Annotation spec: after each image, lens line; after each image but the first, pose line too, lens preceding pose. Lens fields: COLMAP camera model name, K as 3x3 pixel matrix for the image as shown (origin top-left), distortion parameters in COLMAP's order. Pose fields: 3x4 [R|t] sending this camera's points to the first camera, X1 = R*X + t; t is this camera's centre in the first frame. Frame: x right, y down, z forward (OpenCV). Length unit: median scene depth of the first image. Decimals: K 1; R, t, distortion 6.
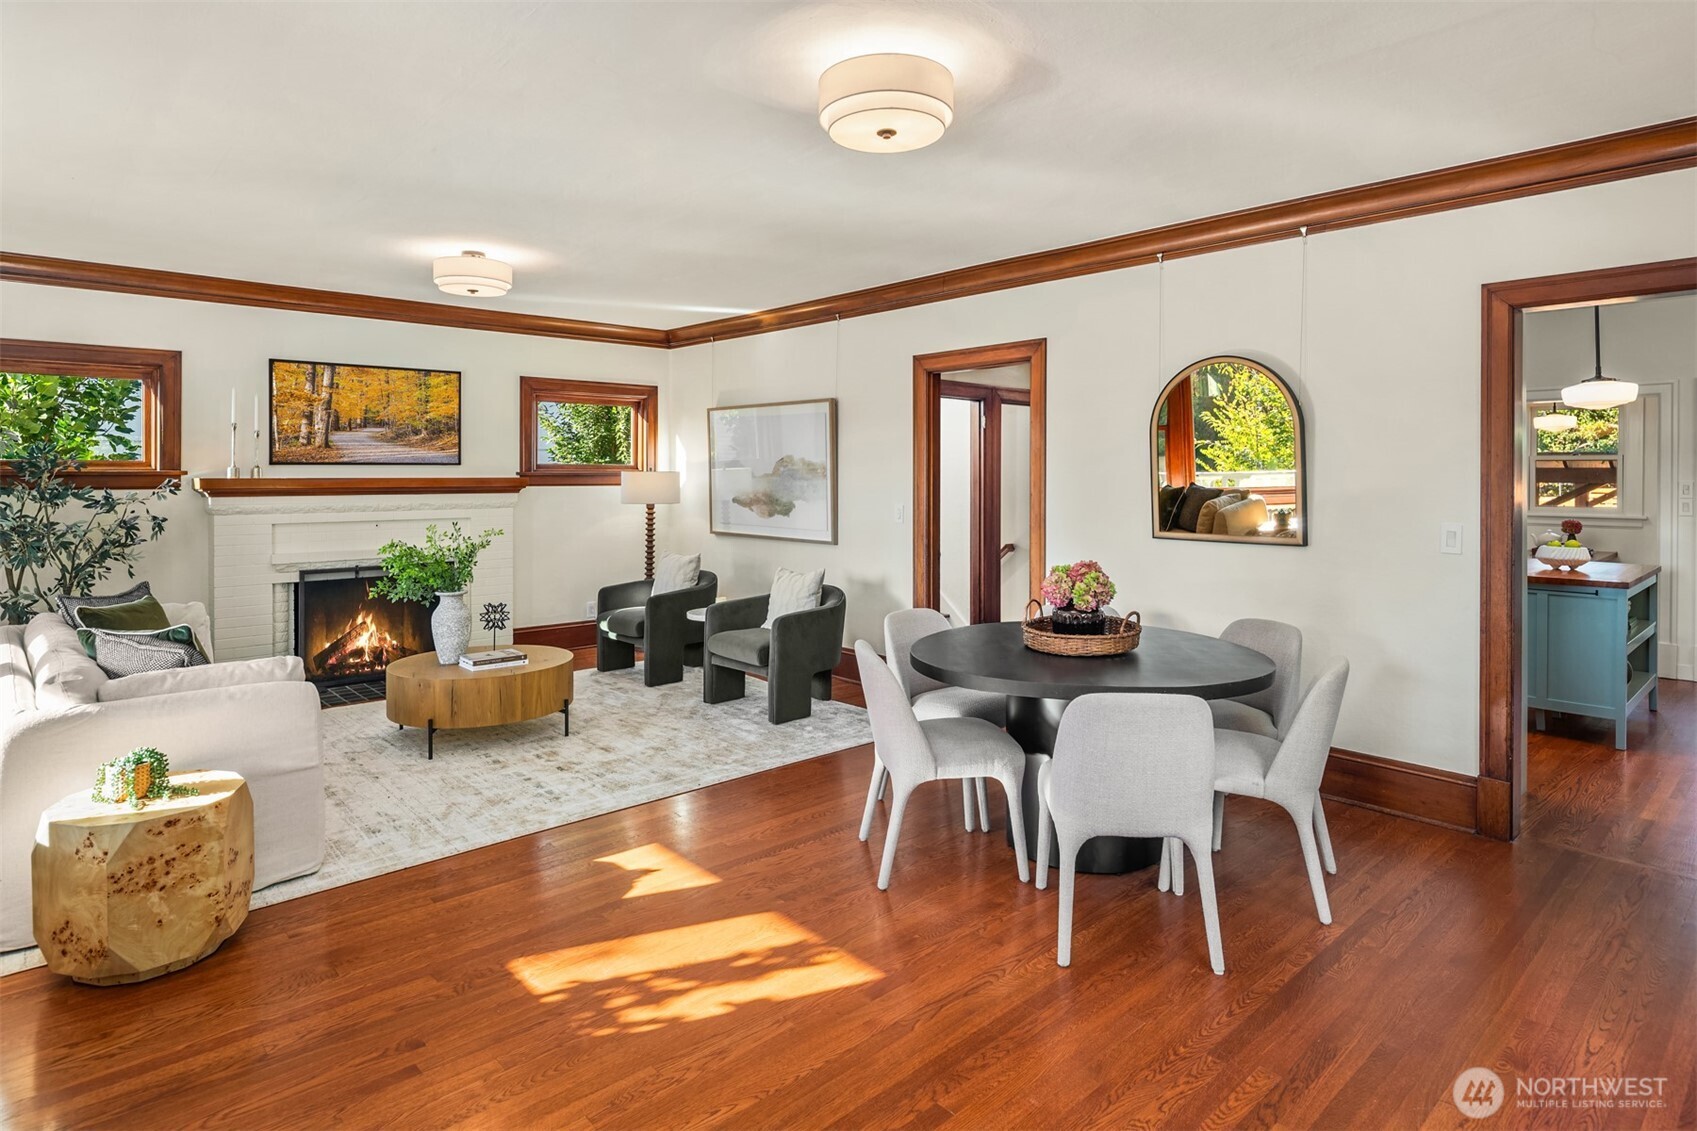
lens RADIAL K [[948.7, 0, 859.3], [0, 948.7, 475.6], [0, 0, 1]] dist [-0.005447, -0.001233]
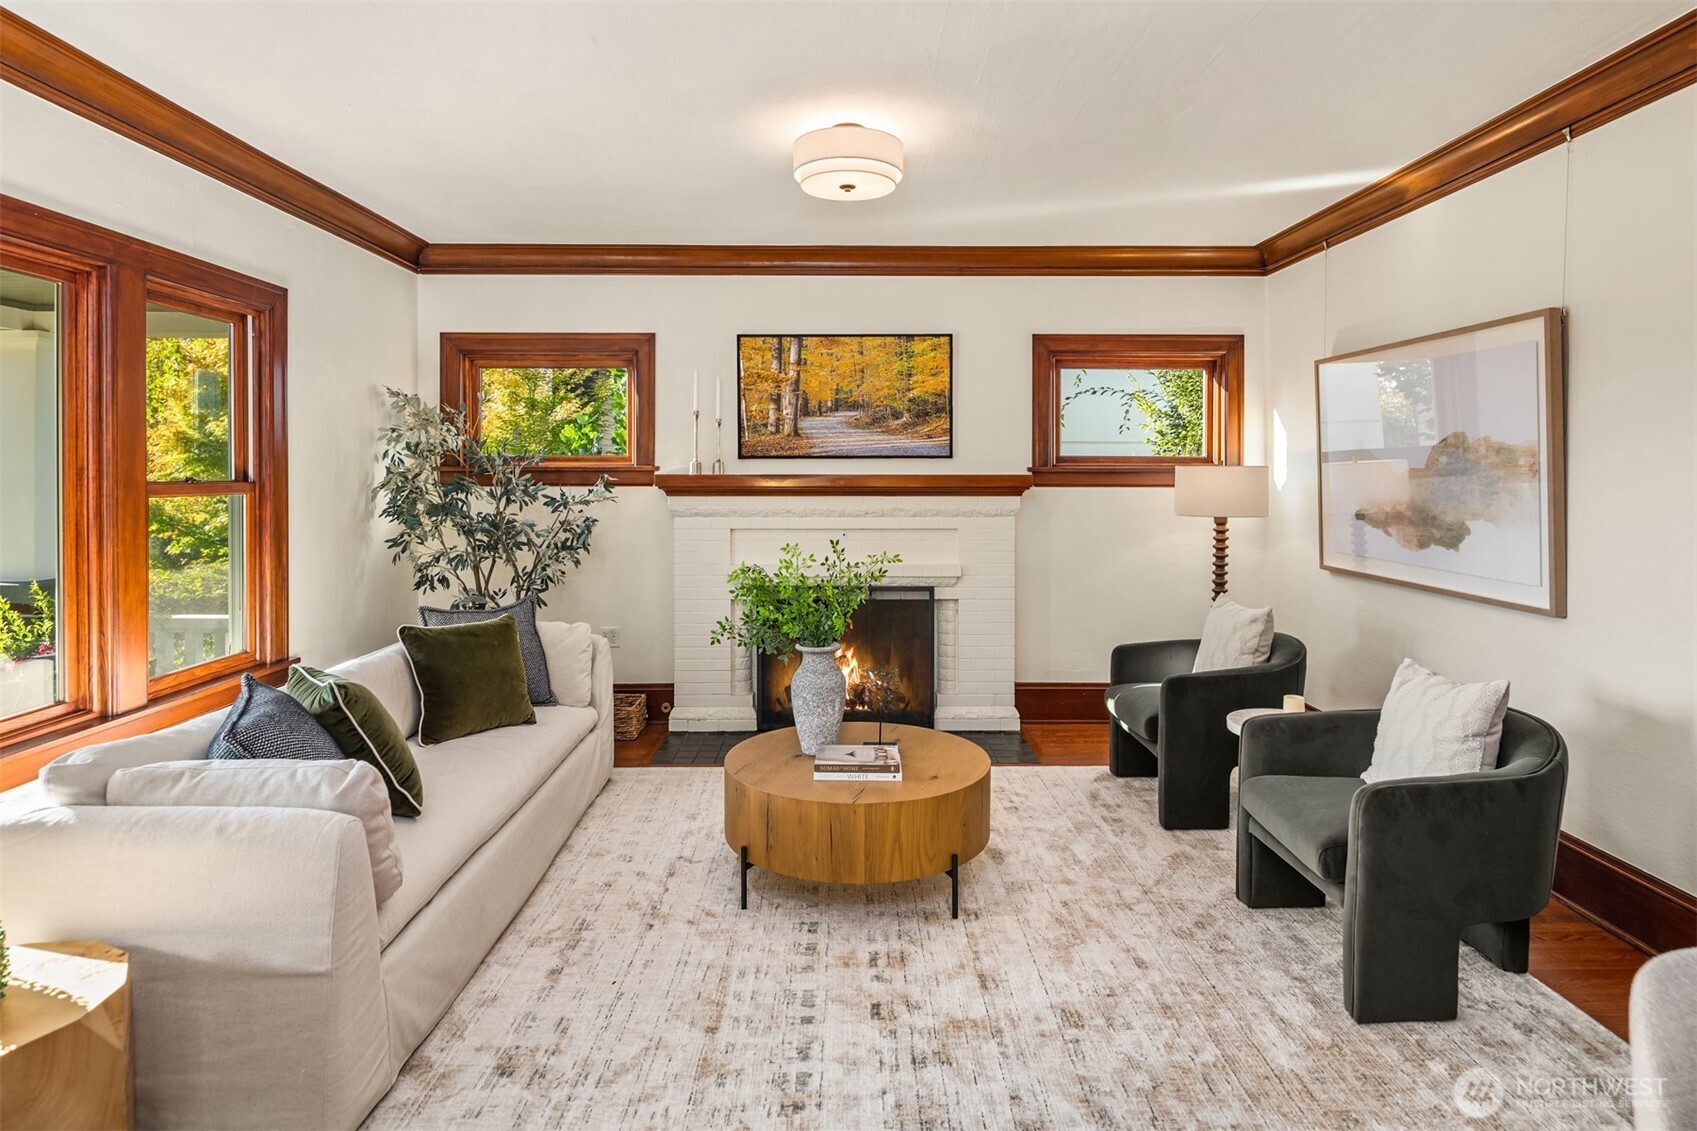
lens RADIAL K [[948.7, 0, 859.3], [0, 948.7, 475.6], [0, 0, 1]] dist [-0.005447, -0.001233]
pose [[0.748549, 0.003242, -0.663072, 0.026052], [-0.001814, 0.999994, 0.002841, 0.001123], [0.663077, -0.000924, 0.748550, 0.422080]]
